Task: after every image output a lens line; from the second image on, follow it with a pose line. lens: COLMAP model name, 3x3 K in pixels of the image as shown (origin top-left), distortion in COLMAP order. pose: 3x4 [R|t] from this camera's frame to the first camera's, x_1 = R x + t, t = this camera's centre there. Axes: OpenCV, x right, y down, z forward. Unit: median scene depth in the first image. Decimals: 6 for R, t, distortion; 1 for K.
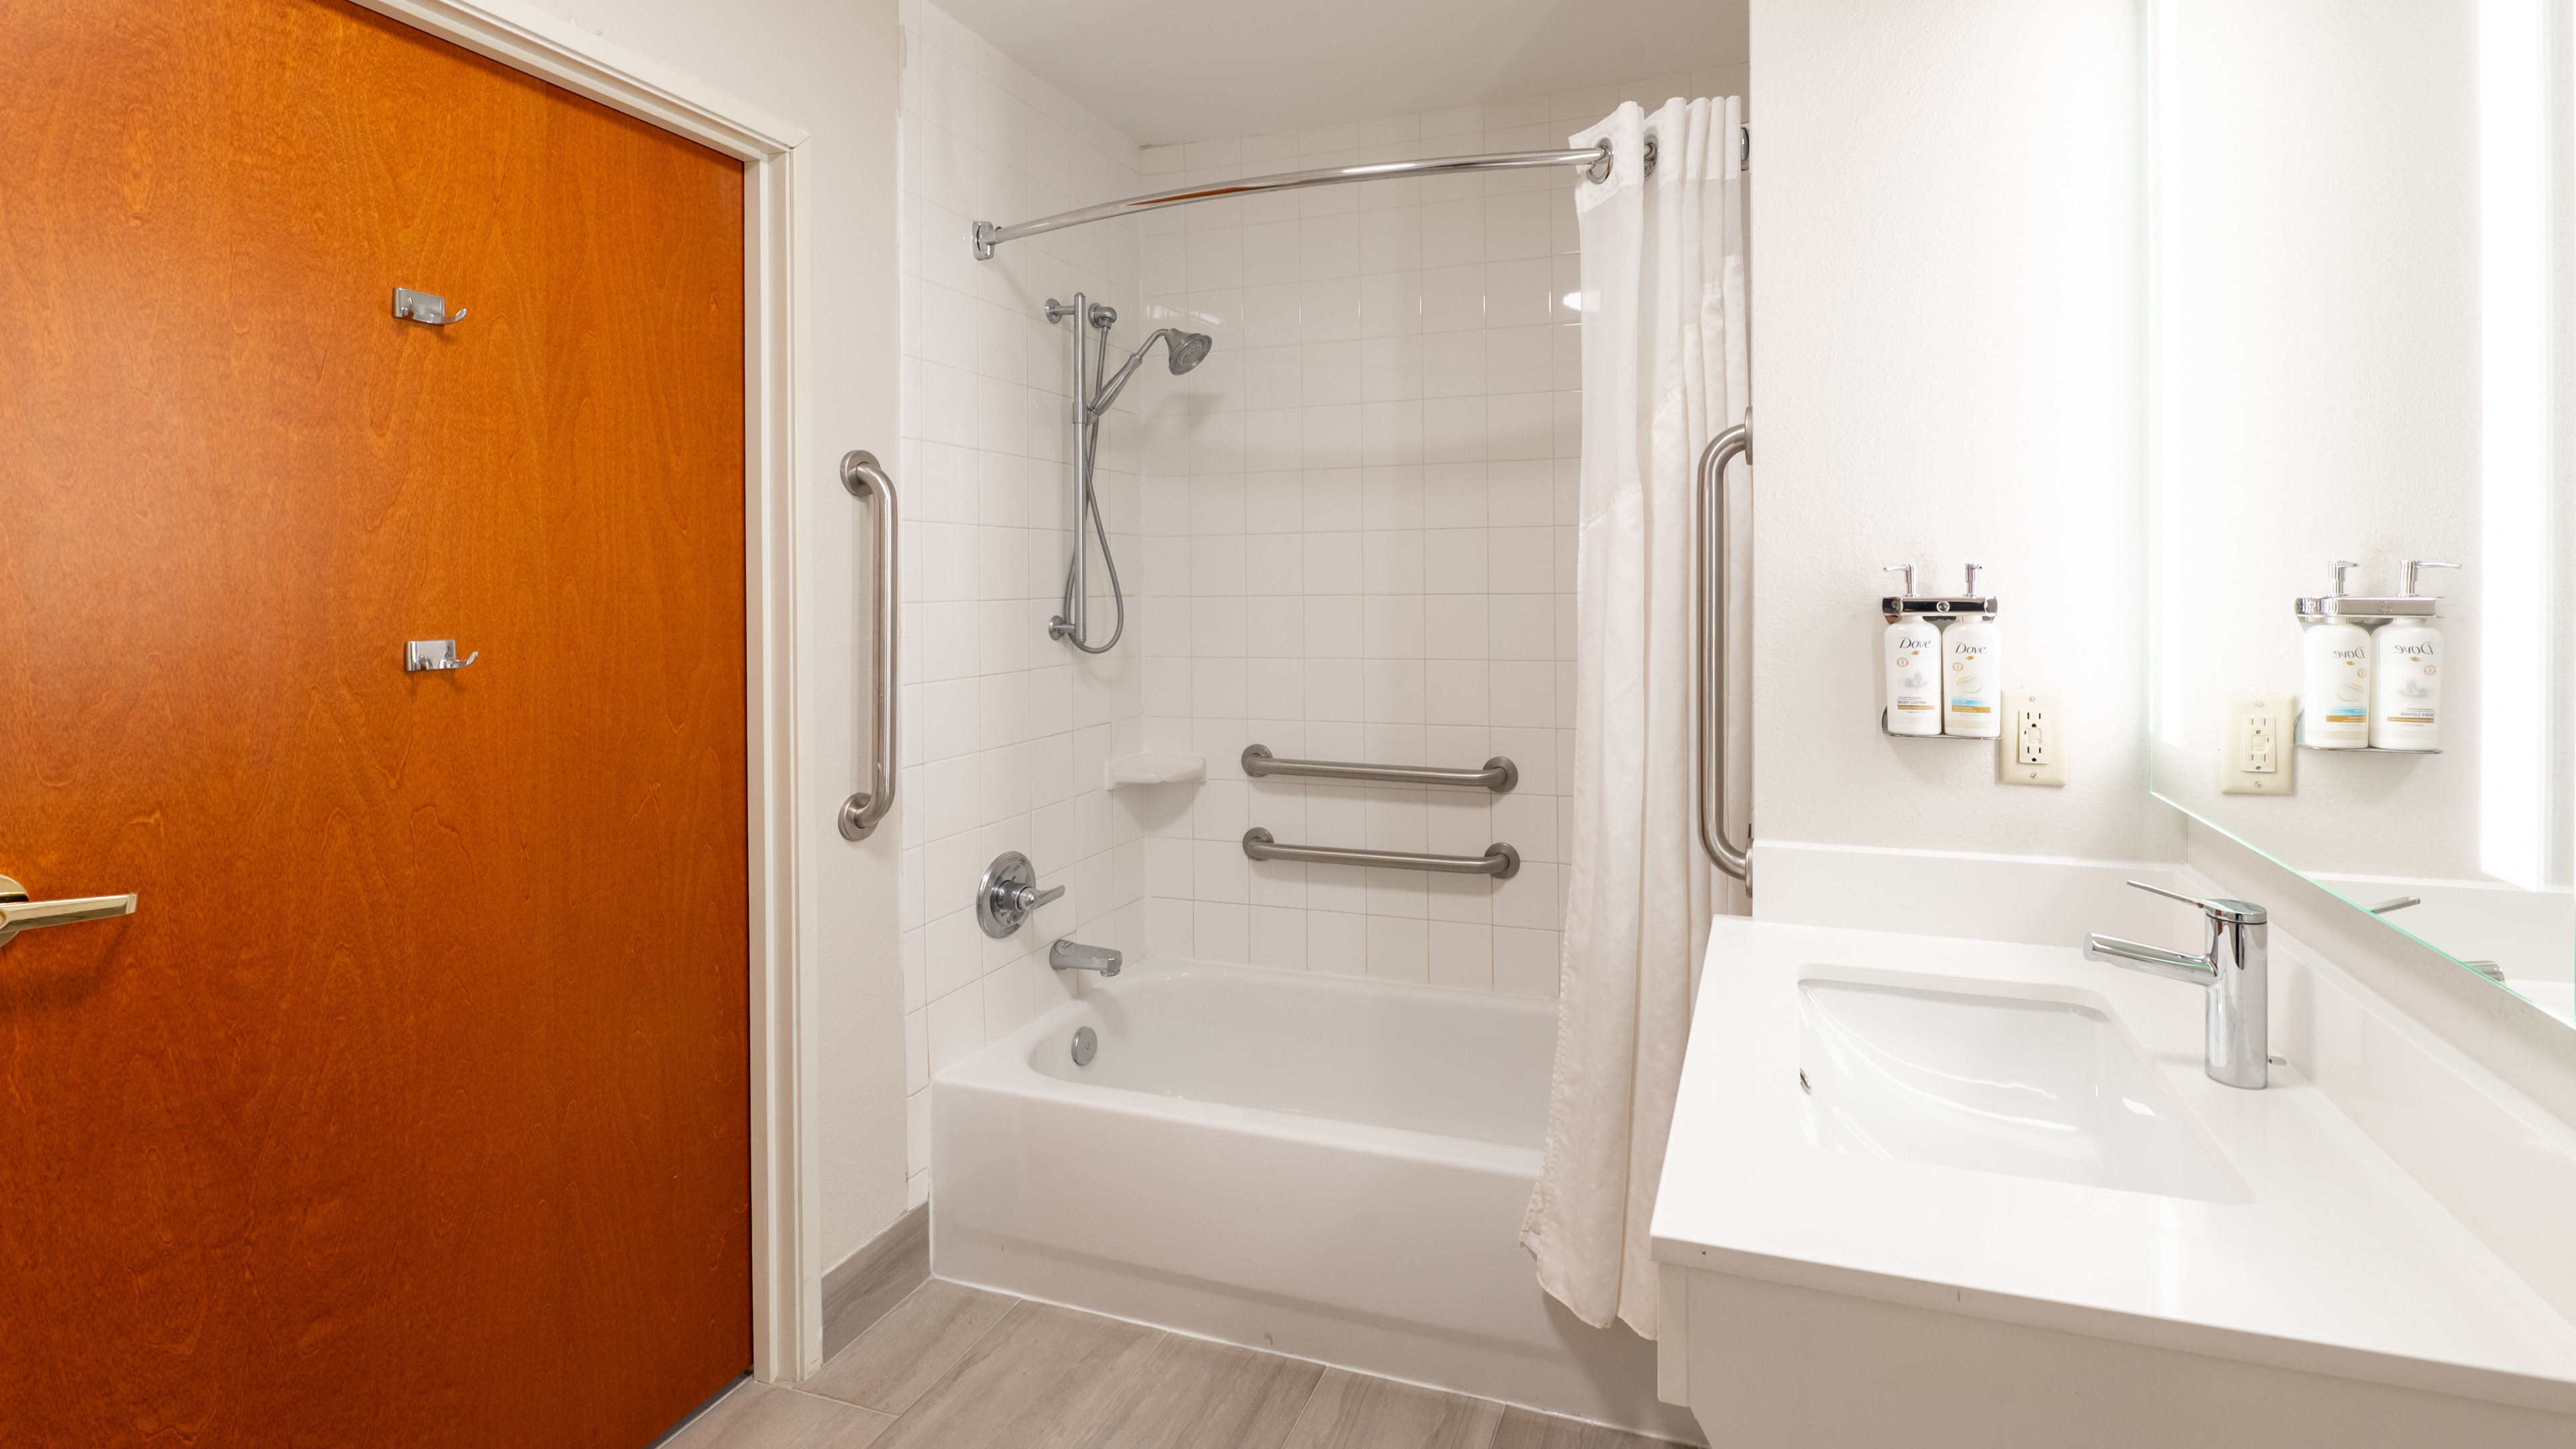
lens RADIAL K [[1049.3, 0, 1282.9], [0, 1049.3, 624.3], [0, 0, 1]] dist [-0.000822, -0.000363]
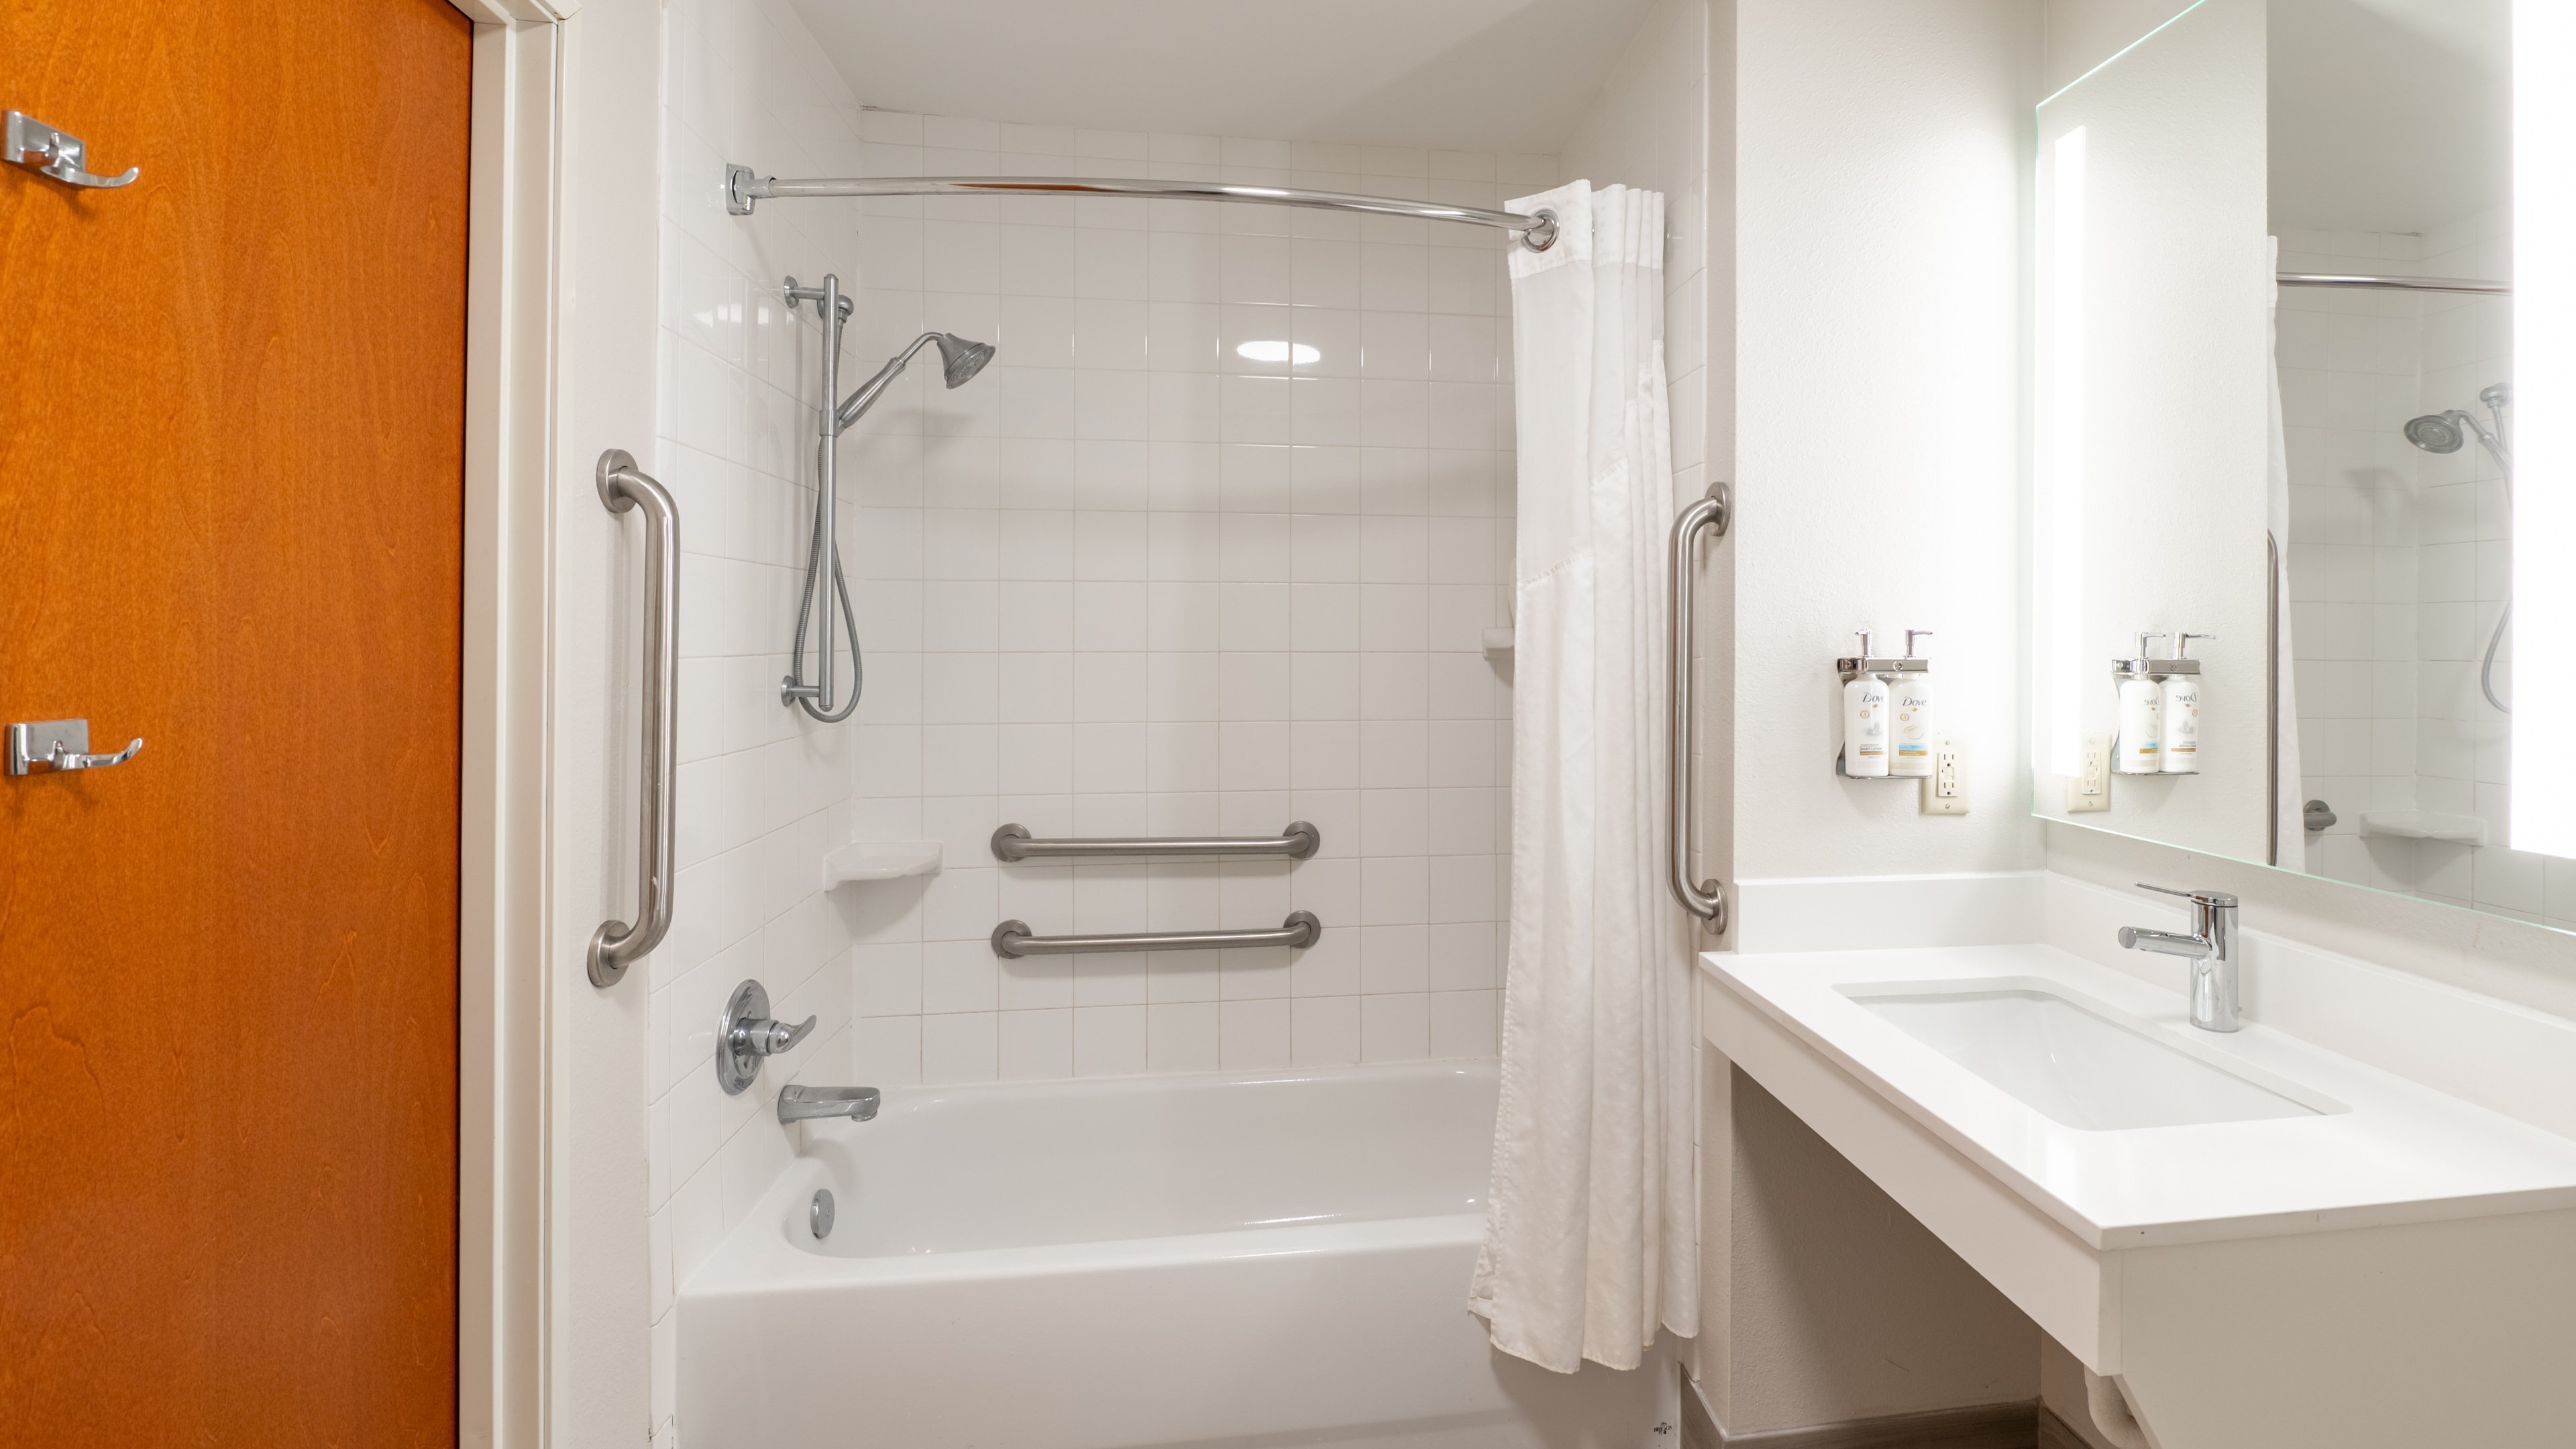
lens RADIAL K [[1121.6, 0, 1288.2], [0, 1121.6, 672.9], [0, 0, 1]] dist [-0.003059, -0.000105]
pose [[0.903566, -0.001658, 0.428446, -0.385645], [0.005621, 0.999952, -0.007983, -0.002360], [-0.428413, 0.009621, 0.903532, 0.119441]]
